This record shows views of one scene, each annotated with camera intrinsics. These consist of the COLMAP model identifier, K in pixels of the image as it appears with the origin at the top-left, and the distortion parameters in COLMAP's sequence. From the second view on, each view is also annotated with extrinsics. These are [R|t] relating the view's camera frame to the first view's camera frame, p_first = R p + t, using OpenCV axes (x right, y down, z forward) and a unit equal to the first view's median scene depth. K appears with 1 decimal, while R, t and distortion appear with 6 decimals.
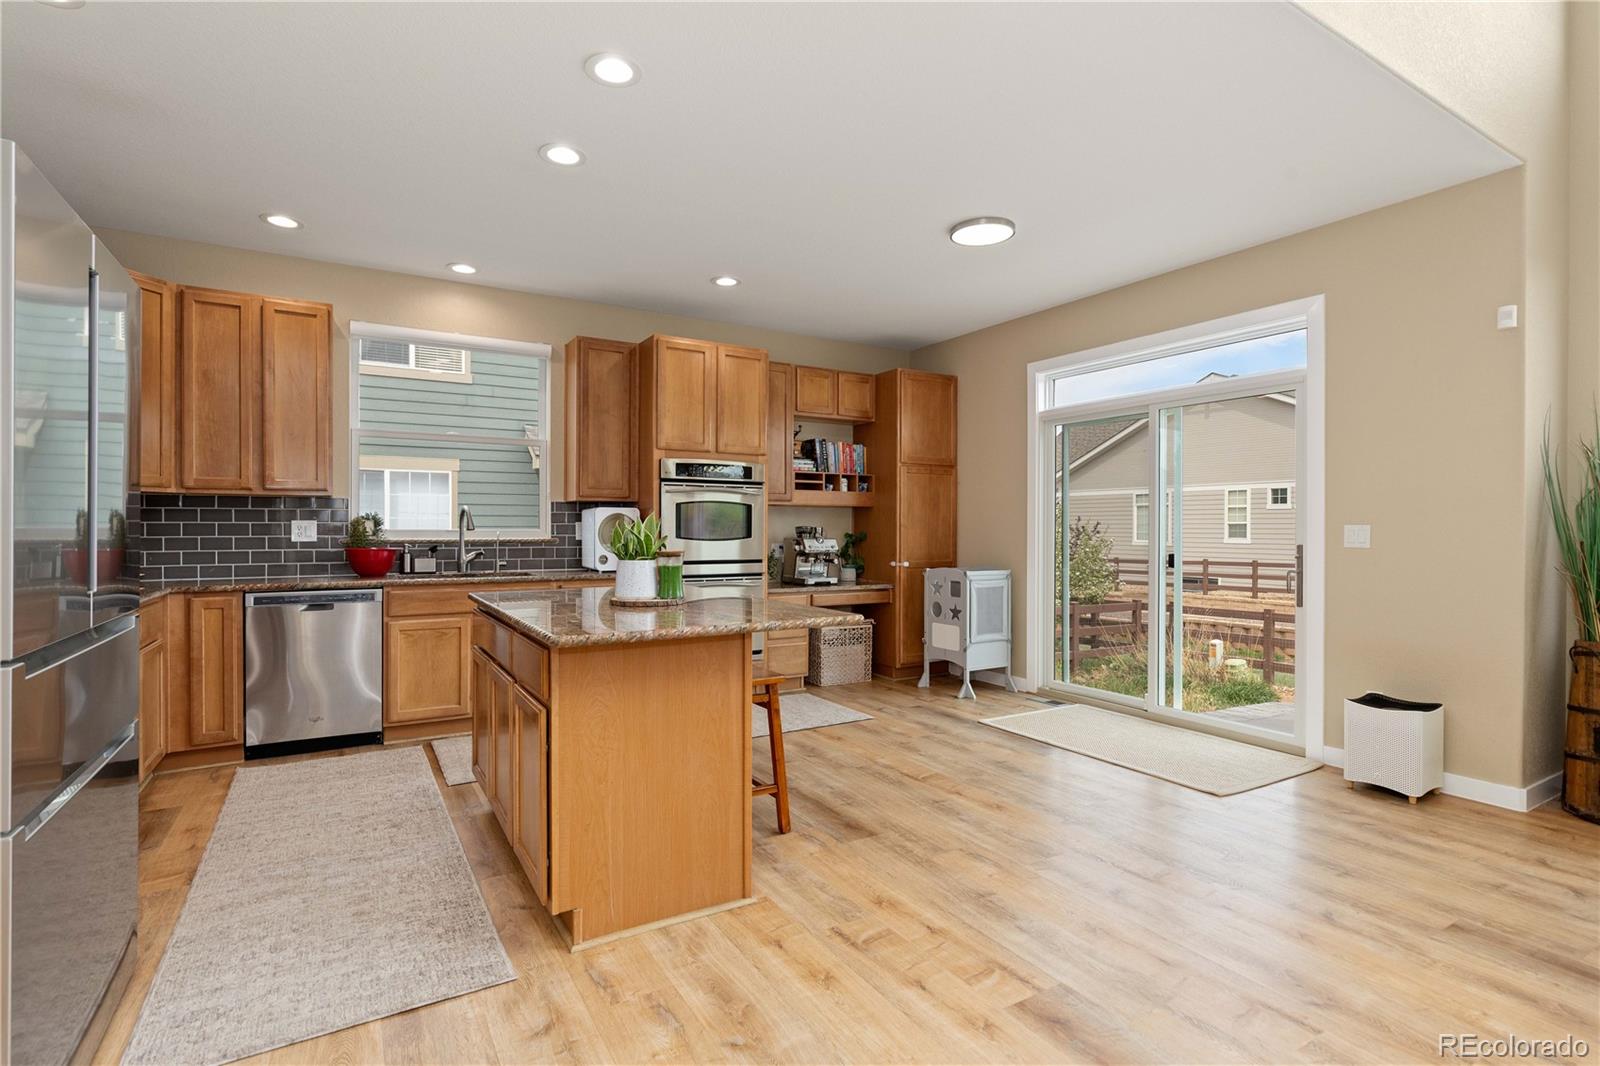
lens RADIAL K [[763.0, 0, 790.8], [0, 763.0, 528.8], [0, 0, 1]] dist [0.000474, -0.001388]
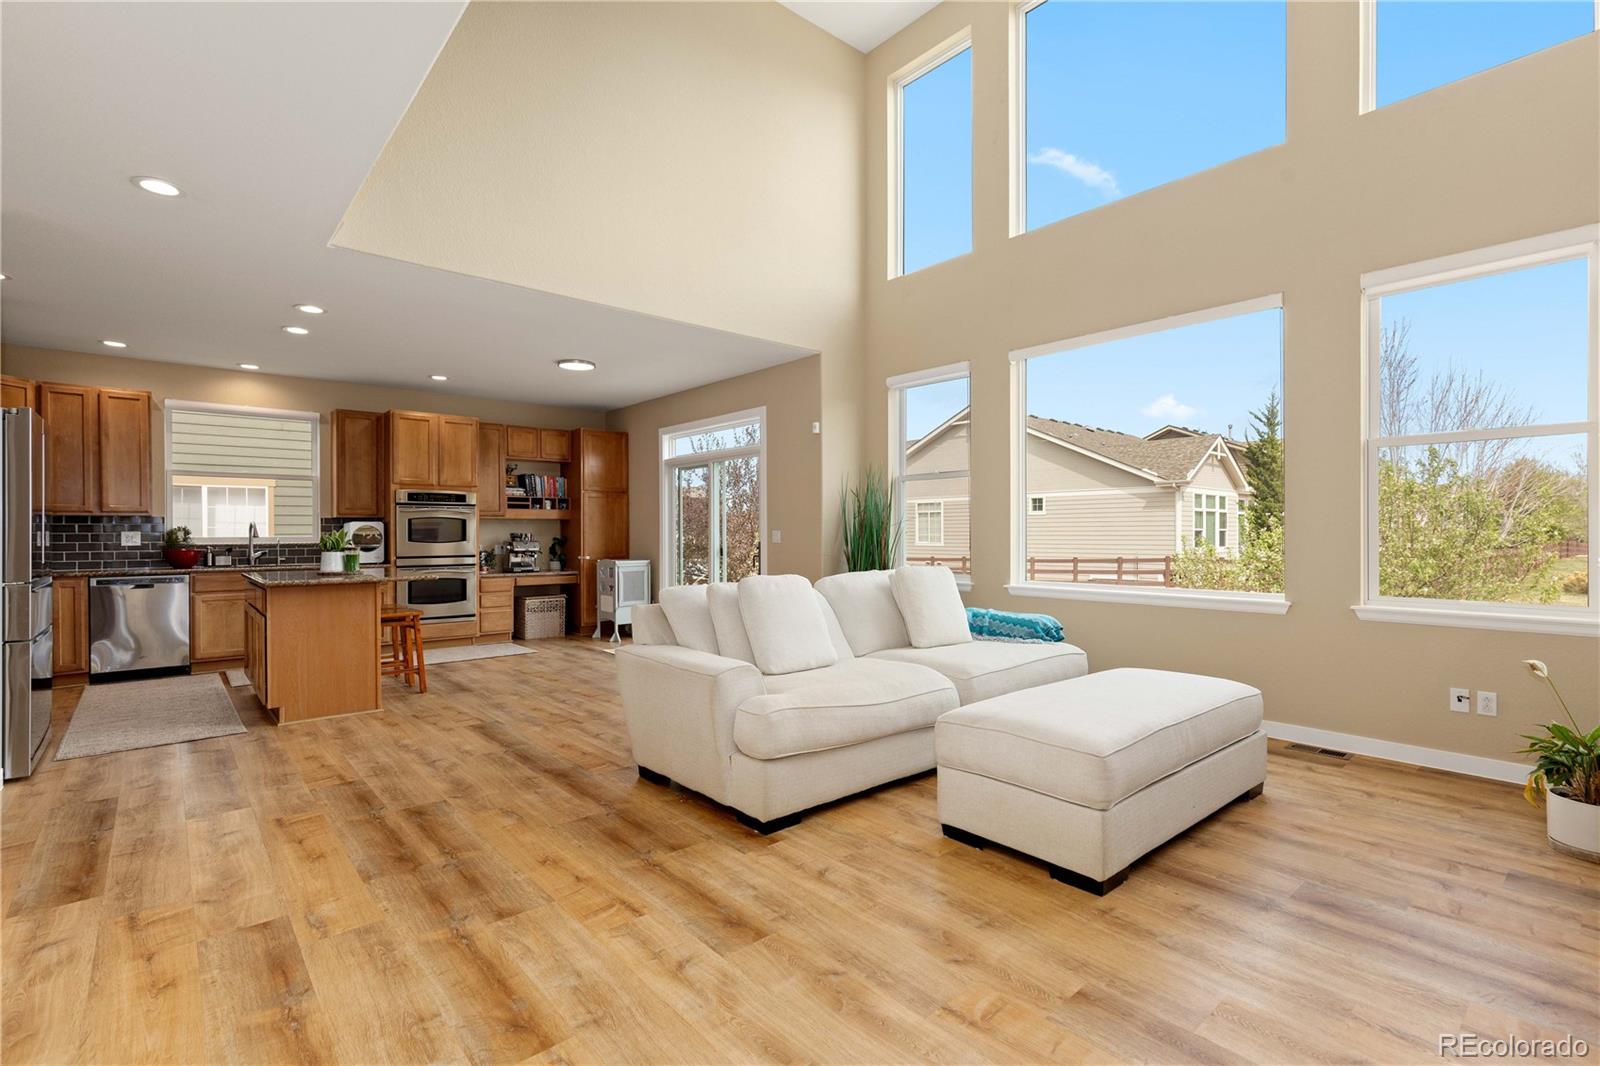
lens RADIAL K [[730.6, 0, 793.6], [0, 730.6, 534.1], [0, 0, 1]] dist [0.007348, -0.000616]
pose [[0.984045, -0.007205, 0.177776, 0.375483], [0.007085, 0.999974, 0.001311, 0.001191], [-0.177781, -0.000031, 0.984070, -0.631834]]
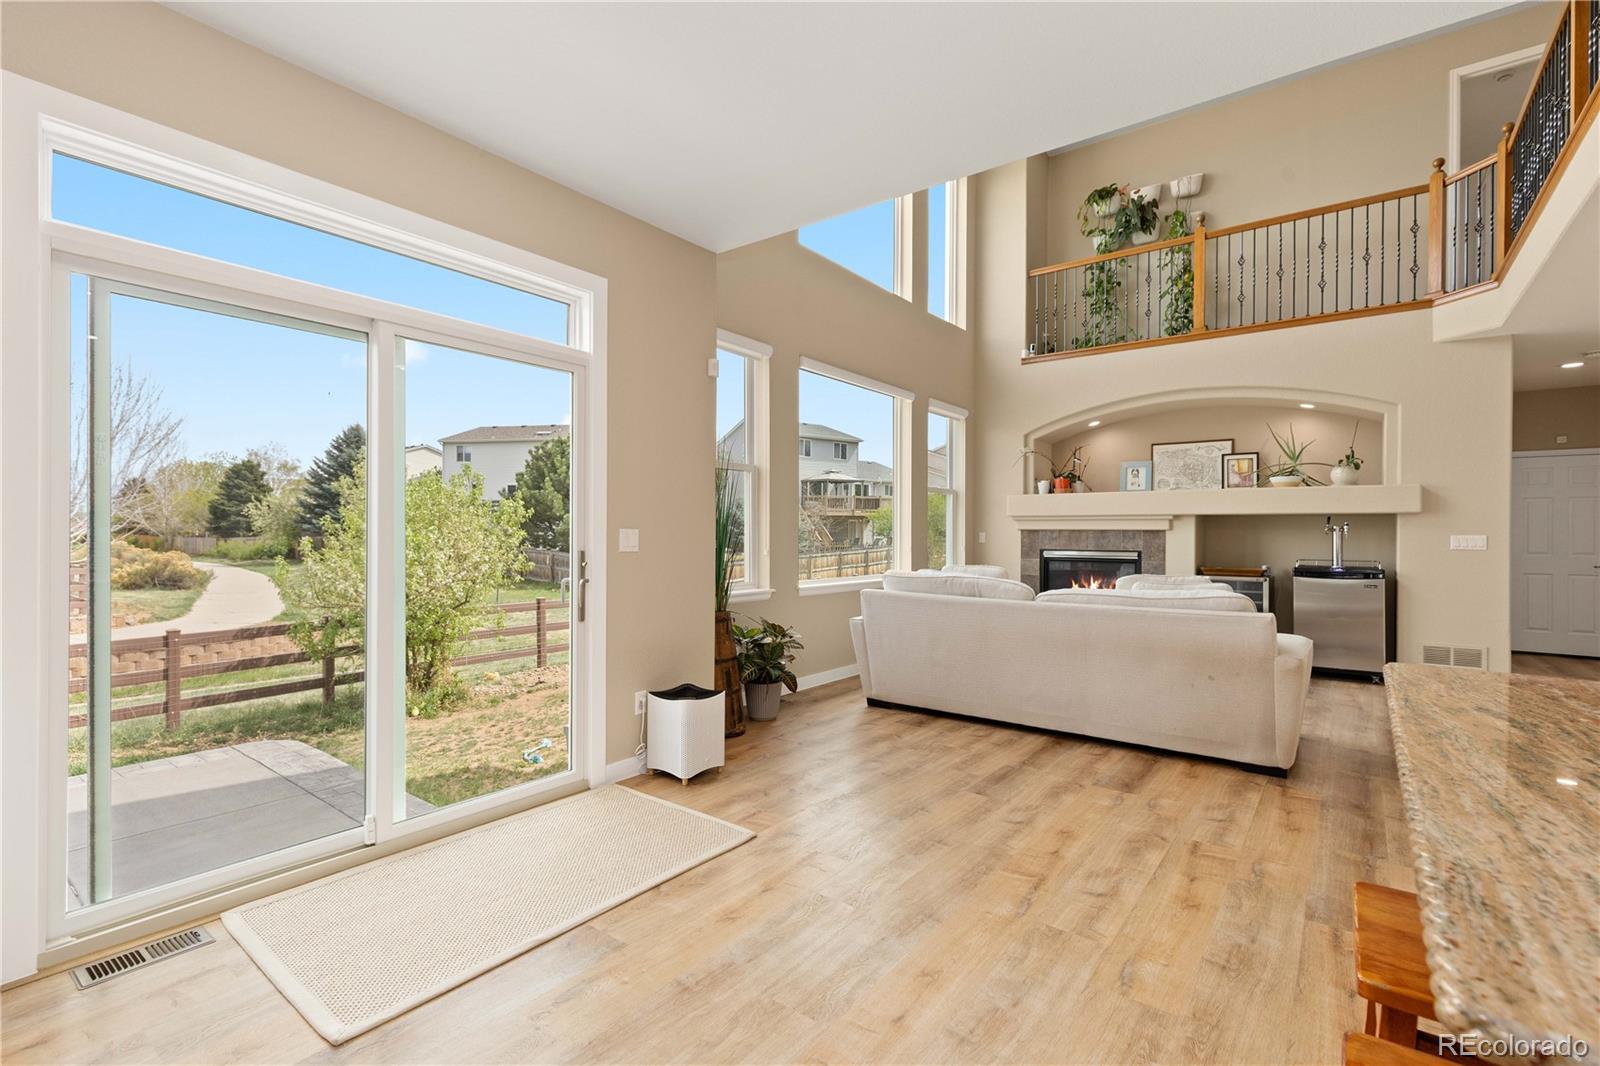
lens RADIAL K [[730.6, 0, 794.8], [0, 730.6, 533.7], [0, 0, 1]] dist [0.007348, -0.000616]
pose [[-0.372257, -0.006582, 0.928106, -0.177194], [-0.007224, 0.999965, 0.004195, -0.003833], [-0.928102, -0.005143, -0.372292, 0.934848]]
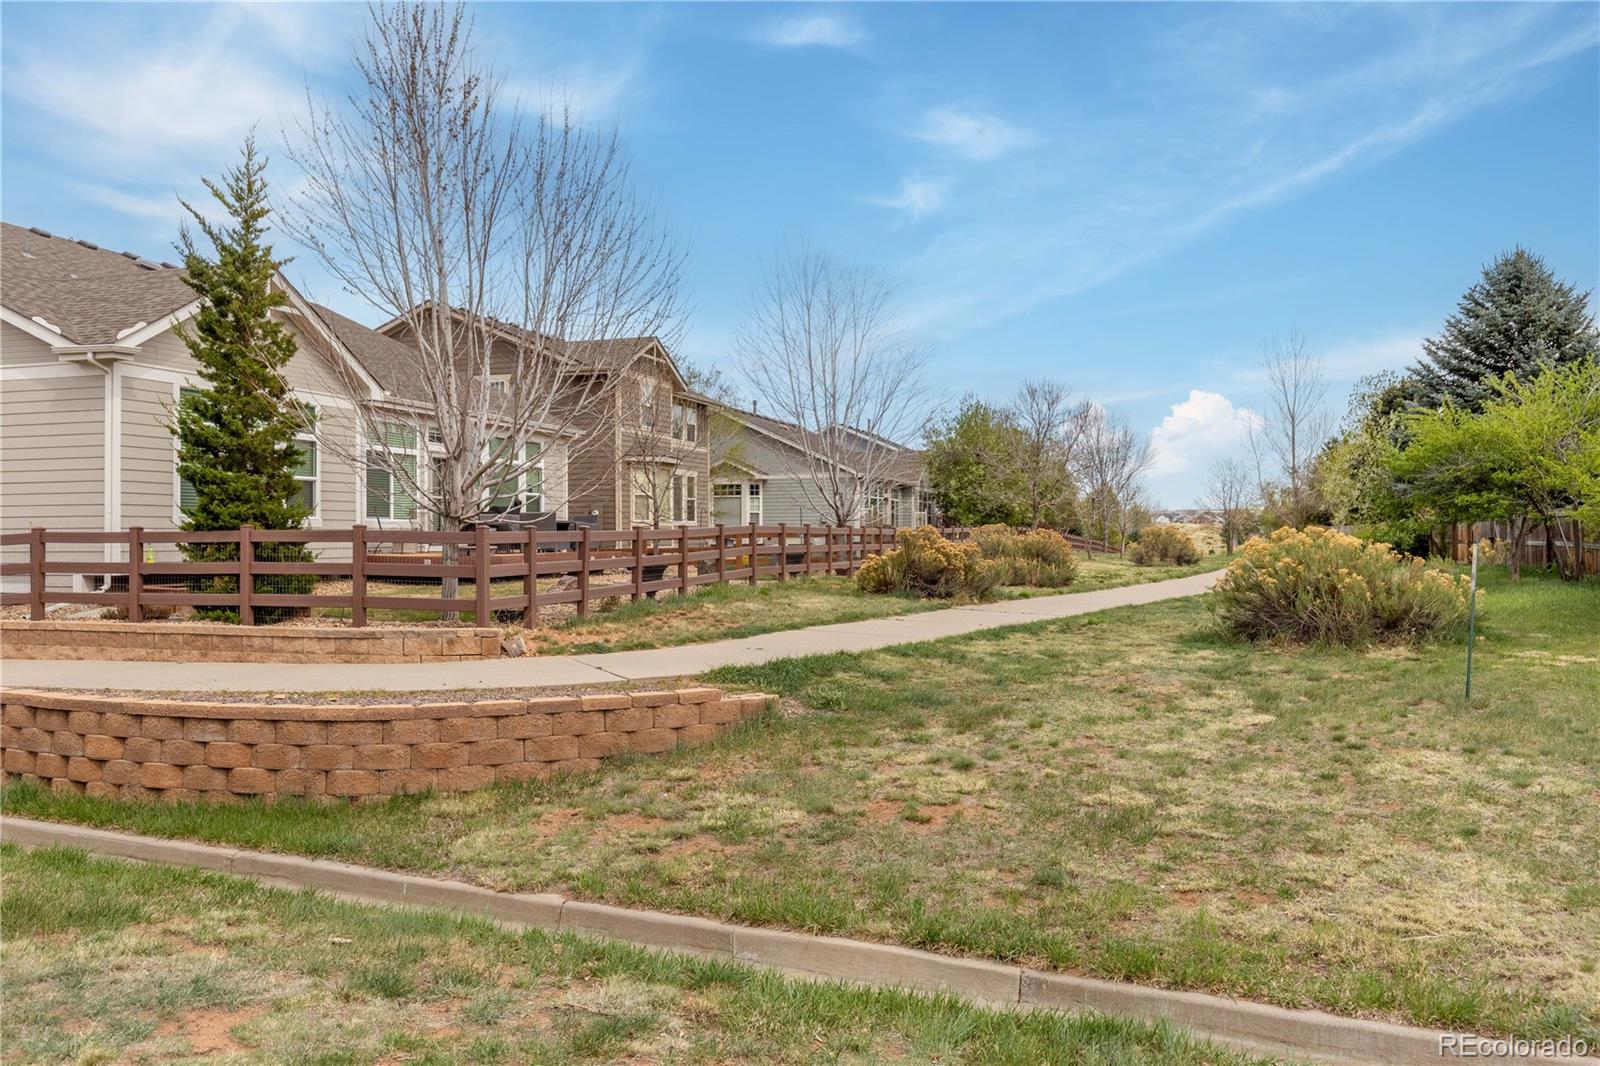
lens RADIAL K [[1253.8, 0, 797.6], [0, 1253.8, 536.2], [0, 0, 1]] dist [0.003766, -0.002509]
pose [[0.754109, -0.005312, 0.656728, 3.314355], [0.004169, 0.999986, 0.003302, 0.227287], [-0.656736, 0.000248, 0.754120, -0.026801]]
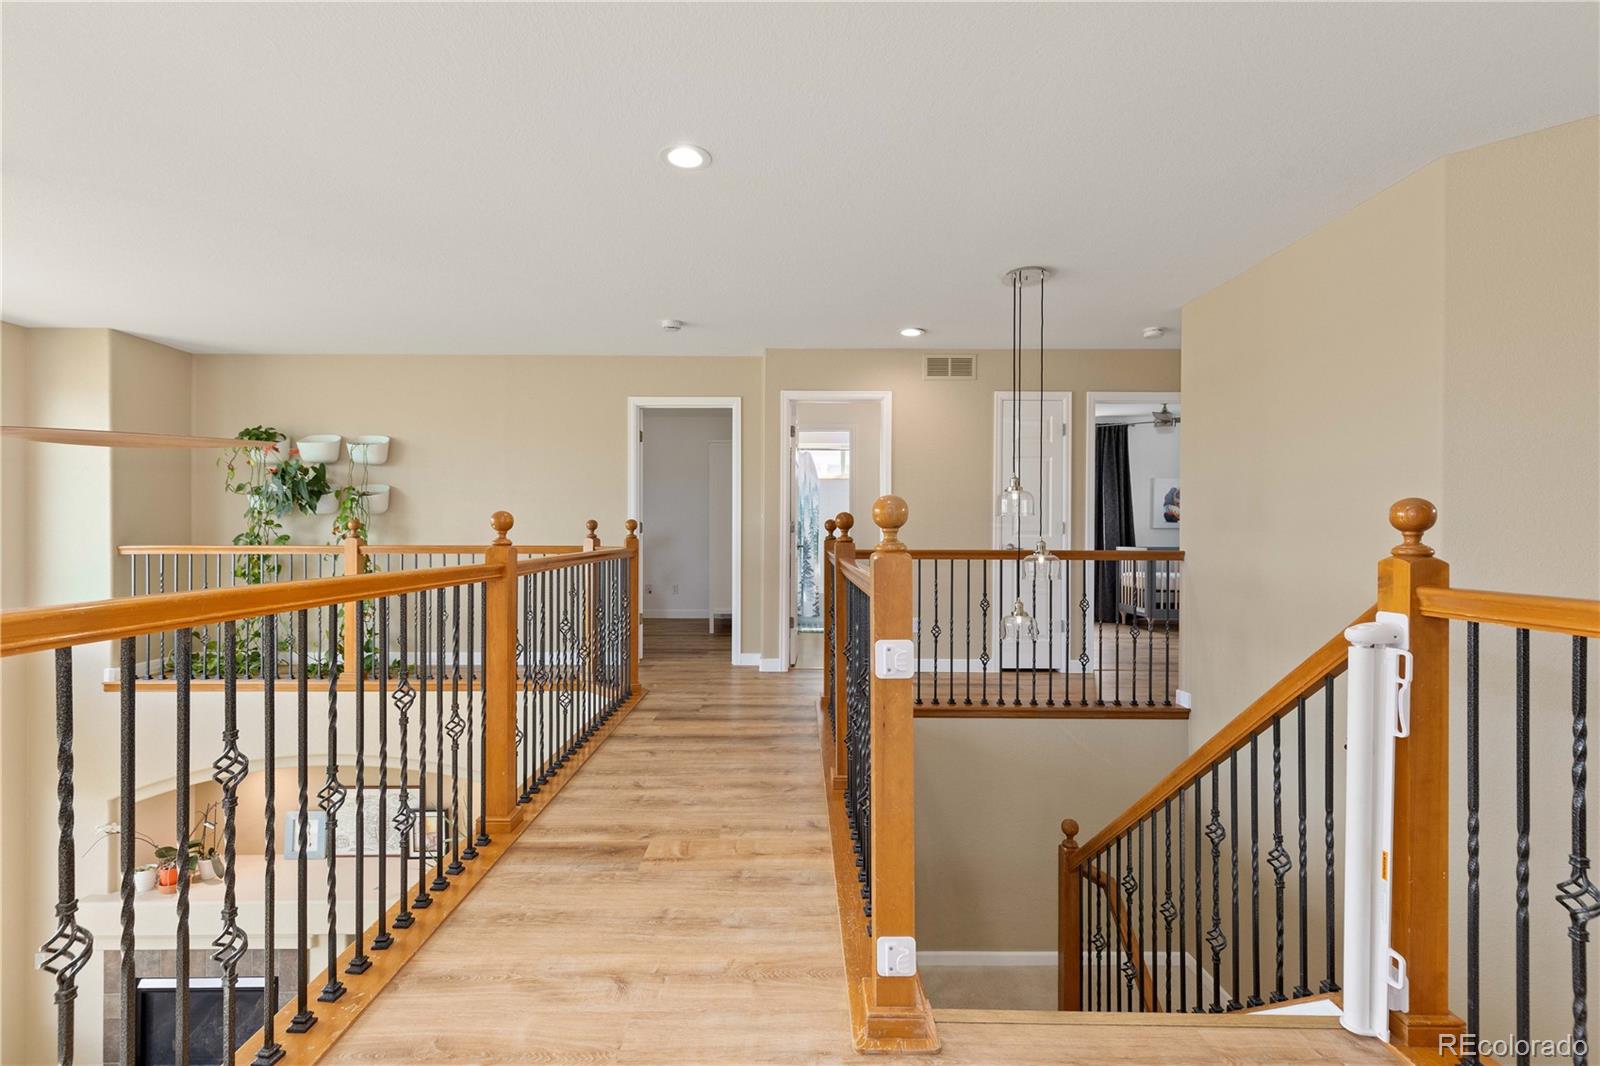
lens RADIAL K [[730.6, 0, 790.3], [0, 730.6, 534.0], [0, 0, 1]] dist [0.007348, -0.000616]
pose [[-0.862673, -0.006537, 0.505720, -0.229066], [-0.004987, 0.999978, 0.004419, -0.632159], [-0.505737, 0.001290, -0.862687, 0.250138]]
